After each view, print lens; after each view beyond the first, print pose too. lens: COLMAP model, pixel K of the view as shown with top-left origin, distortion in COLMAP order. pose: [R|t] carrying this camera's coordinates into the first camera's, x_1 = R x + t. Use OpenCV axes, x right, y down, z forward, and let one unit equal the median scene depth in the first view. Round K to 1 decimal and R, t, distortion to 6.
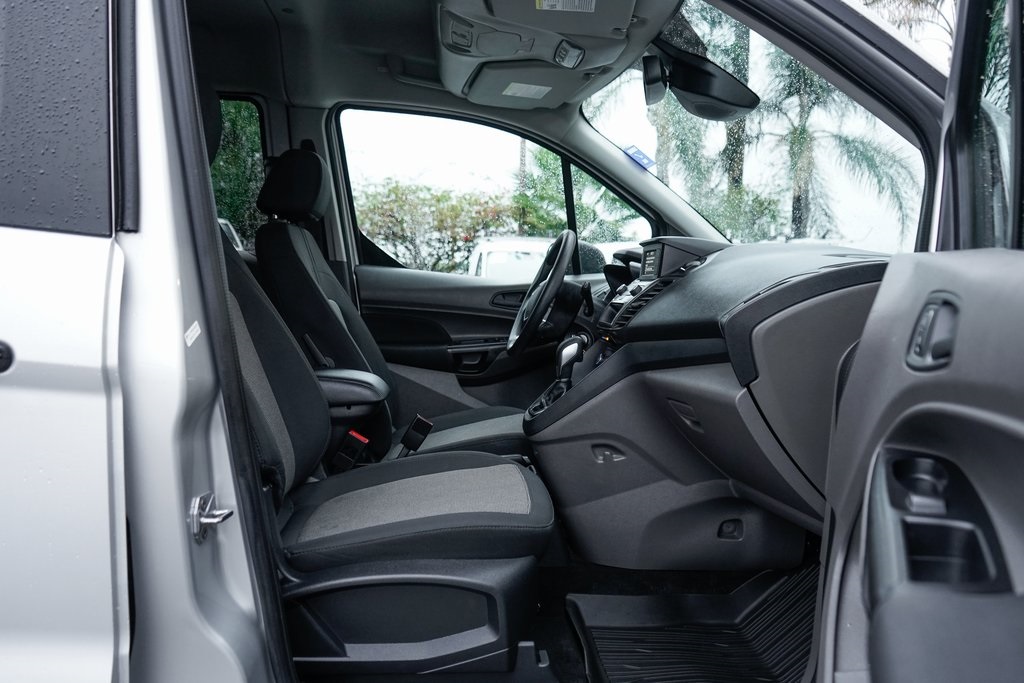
lens RADIAL K [[832.3, 0, 514.2], [0, 832.3, 335.1], [0, 0, 1]] dist [-0.007314, 0.010571]
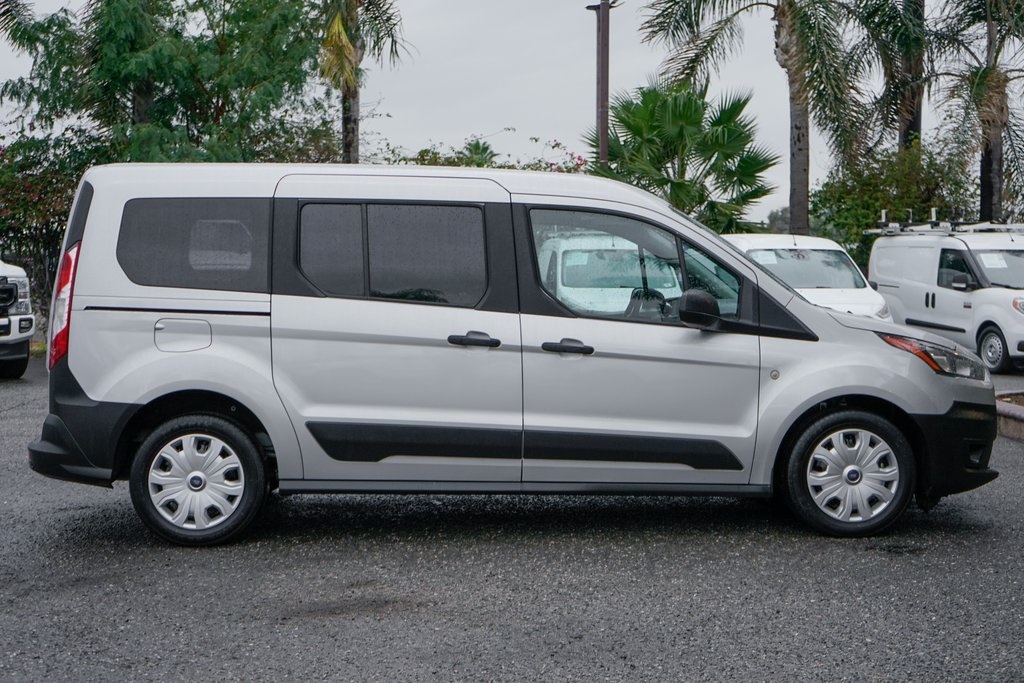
lens RADIAL K [[1360.1, 0, 509.7], [0, 1360.1, 340.2], [0, 0, 1]] dist [-0.002845, 0.000000]
pose [[0.998213, -0.011994, -0.058538, -0.005143], [0.011054, 0.999805, -0.016354, 0.004295], [0.058722, 0.015678, 0.998151, -0.204954]]
